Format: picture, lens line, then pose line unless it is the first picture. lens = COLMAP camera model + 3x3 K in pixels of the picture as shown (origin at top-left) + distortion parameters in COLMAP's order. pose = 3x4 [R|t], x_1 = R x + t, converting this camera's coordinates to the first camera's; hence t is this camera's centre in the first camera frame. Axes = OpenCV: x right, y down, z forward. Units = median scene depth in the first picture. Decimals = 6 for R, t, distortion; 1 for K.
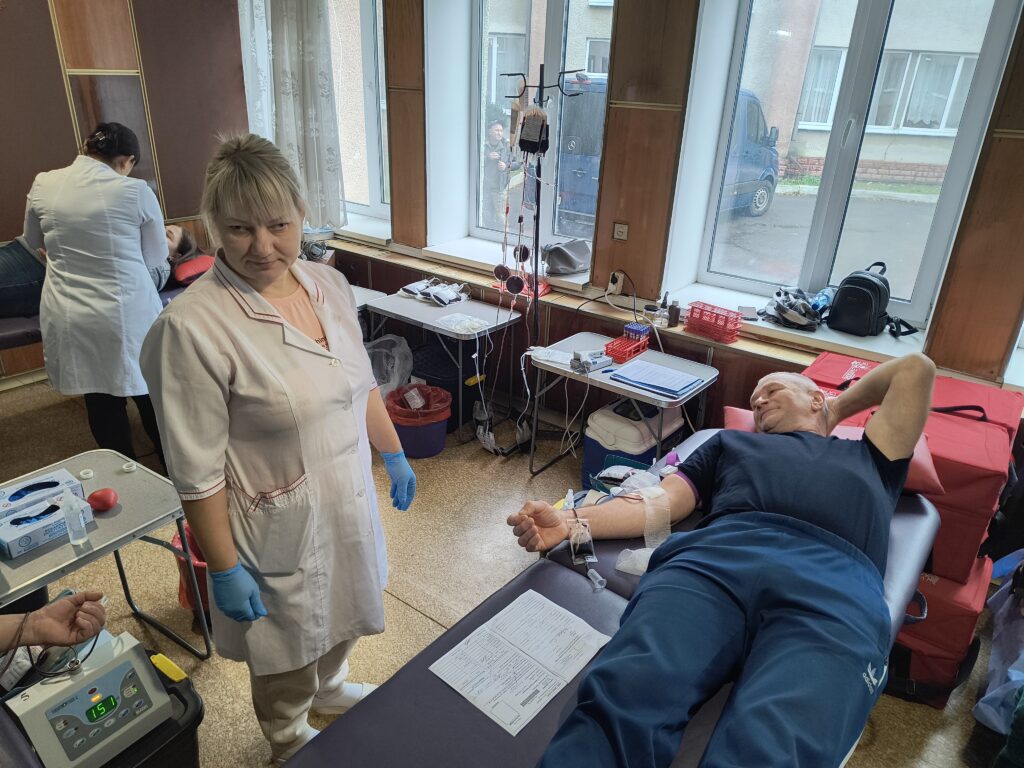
lens RADIAL K [[698.5, 0, 511.8], [0, 698.5, 382.9], [0, 0, 1]] dist [0.016972, -0.010565]
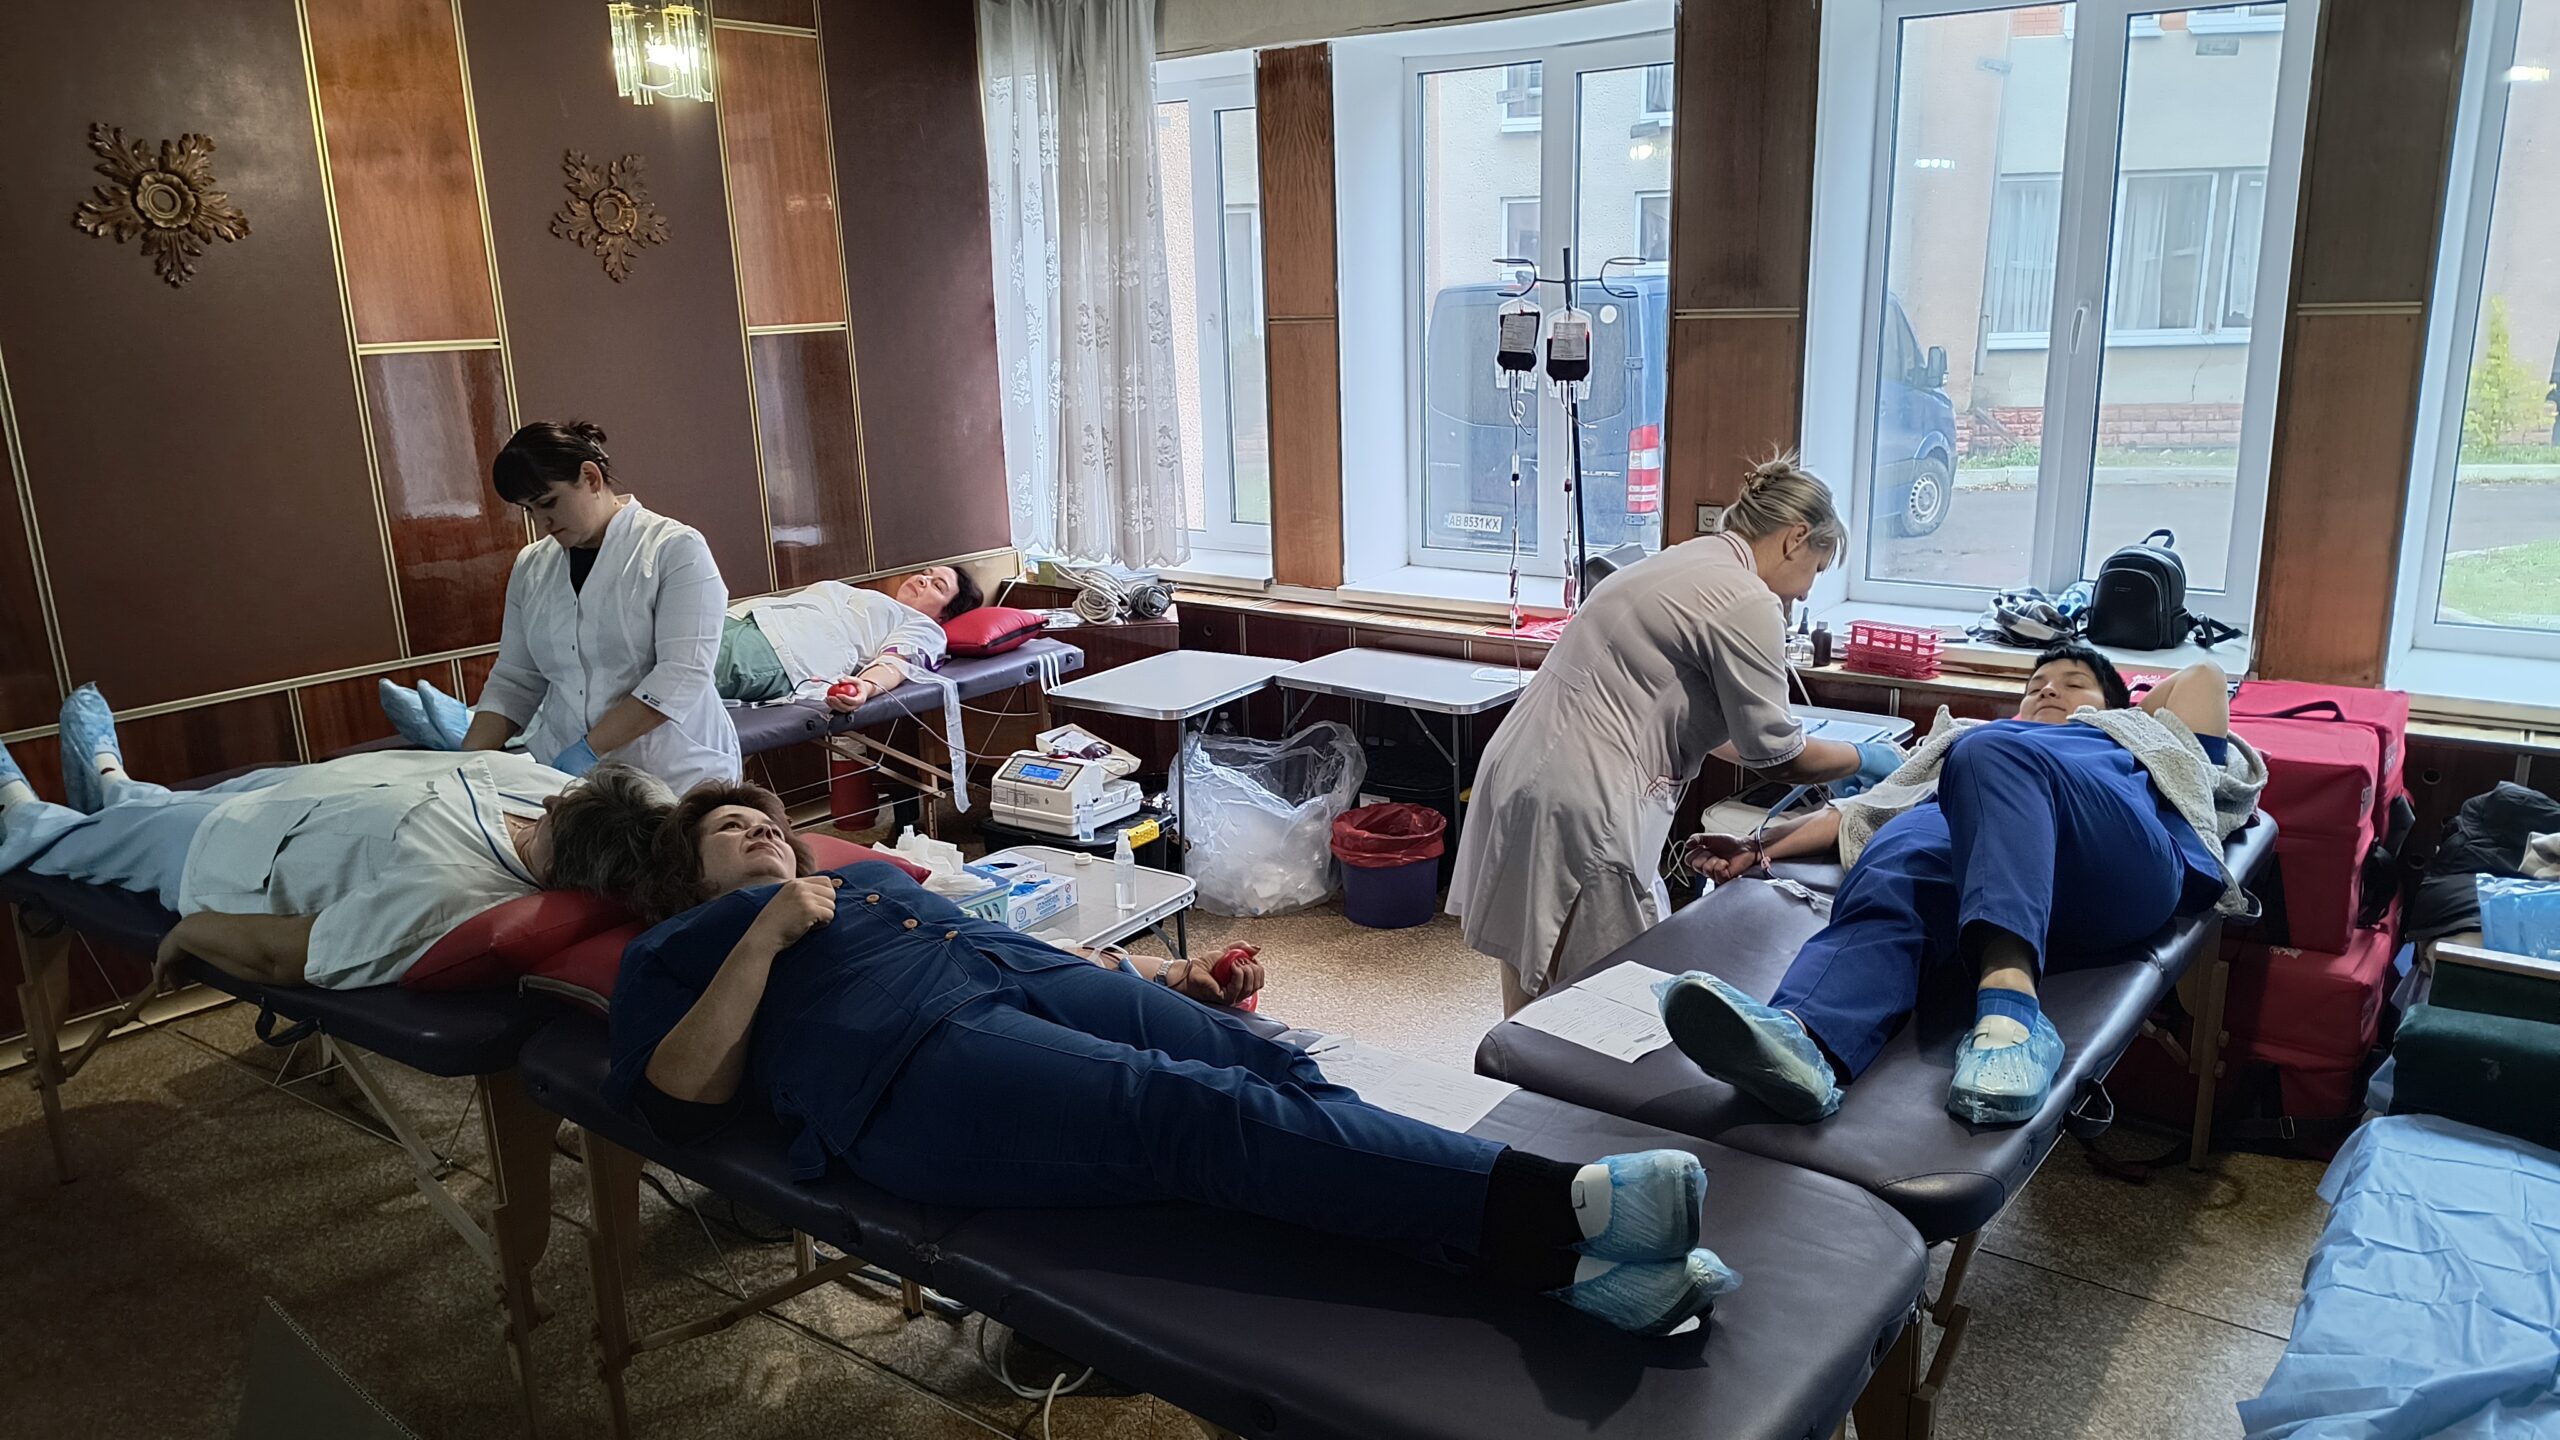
lens RADIAL K [[1694.7, 0, 1276.1], [0, 1694.7, 716.1], [0, 0, 1]] dist [0.020611, -0.009008]
pose [[0.997358, -0.064216, -0.033958, -0.187149], [0.057768, 0.984566, -0.165203, 0.175872], [0.044043, 0.162805, 0.985675, -0.431776]]
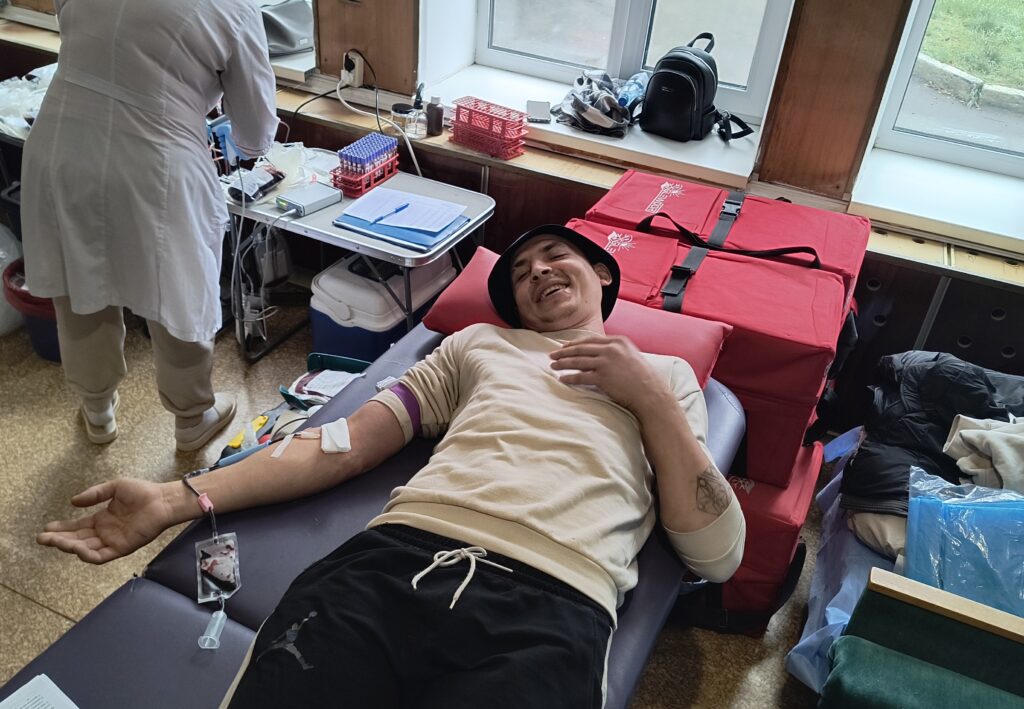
lens RADIAL K [[876.0, 0, 507.9], [0, 876.0, 351.9], [0, 0, 1]] dist [0.058159, -0.011762]
pose [[0.975789, -0.091251, 0.198769, 0.111813], [0.051350, 0.978988, 0.197349, -0.040134], [-0.212601, -0.182364, 0.959971, 0.110505]]
